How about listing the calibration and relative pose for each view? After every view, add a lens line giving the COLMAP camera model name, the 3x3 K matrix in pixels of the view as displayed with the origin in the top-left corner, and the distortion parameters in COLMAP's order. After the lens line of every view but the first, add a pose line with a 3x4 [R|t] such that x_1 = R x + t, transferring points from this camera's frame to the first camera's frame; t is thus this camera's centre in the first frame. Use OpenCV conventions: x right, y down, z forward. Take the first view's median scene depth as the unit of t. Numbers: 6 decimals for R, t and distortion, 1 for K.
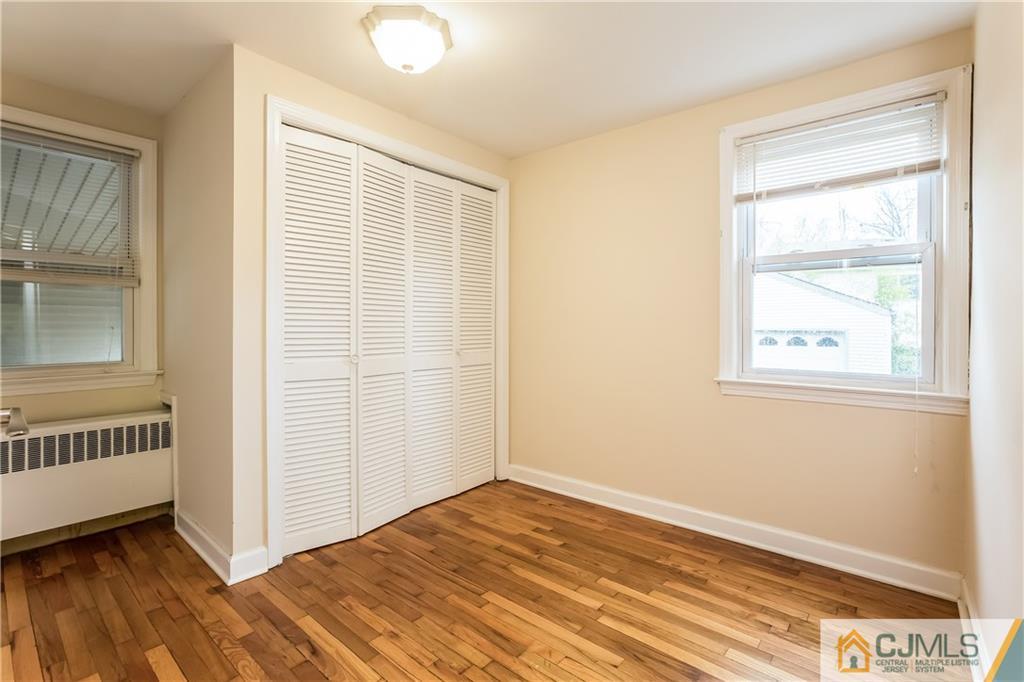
lens RADIAL K [[471.2, 0, 505.8], [0, 471.2, 326.2], [0, 0, 1]] dist [-0.052674, 0.024509]
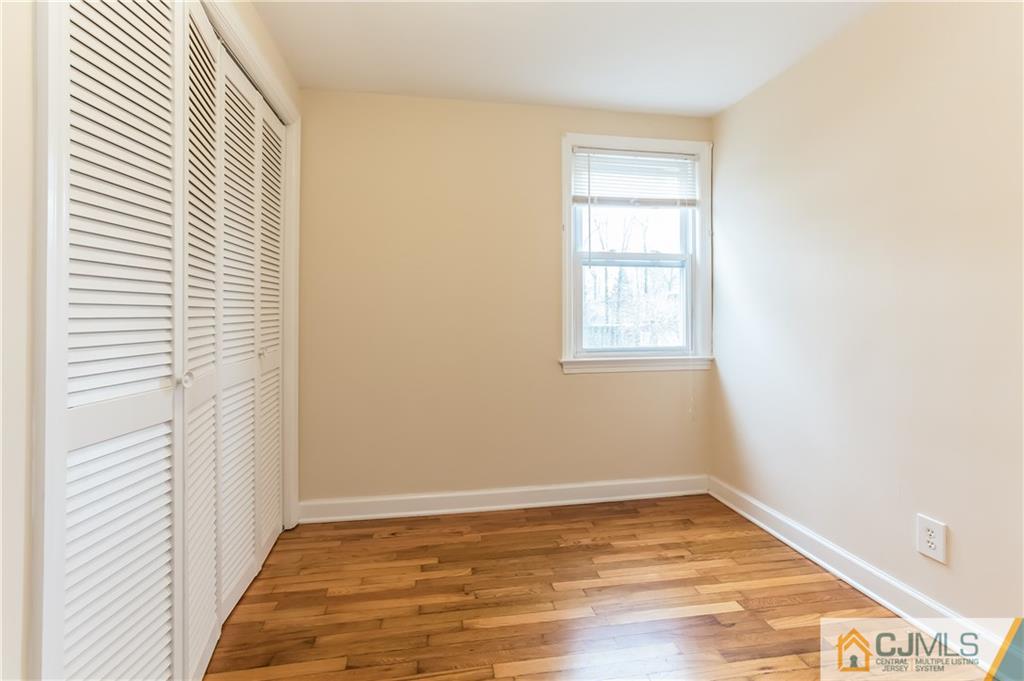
lens RADIAL K [[472.6, 0, 509.8], [0, 472.6, 303.5], [0, 0, 1]] dist [-0.053720, 0.032999]
pose [[0.637338, 0.006469, 0.770557, -0.498035], [0.005017, 0.999909, -0.012545, -0.007459], [-0.770568, 0.011861, 0.637247, 0.407185]]
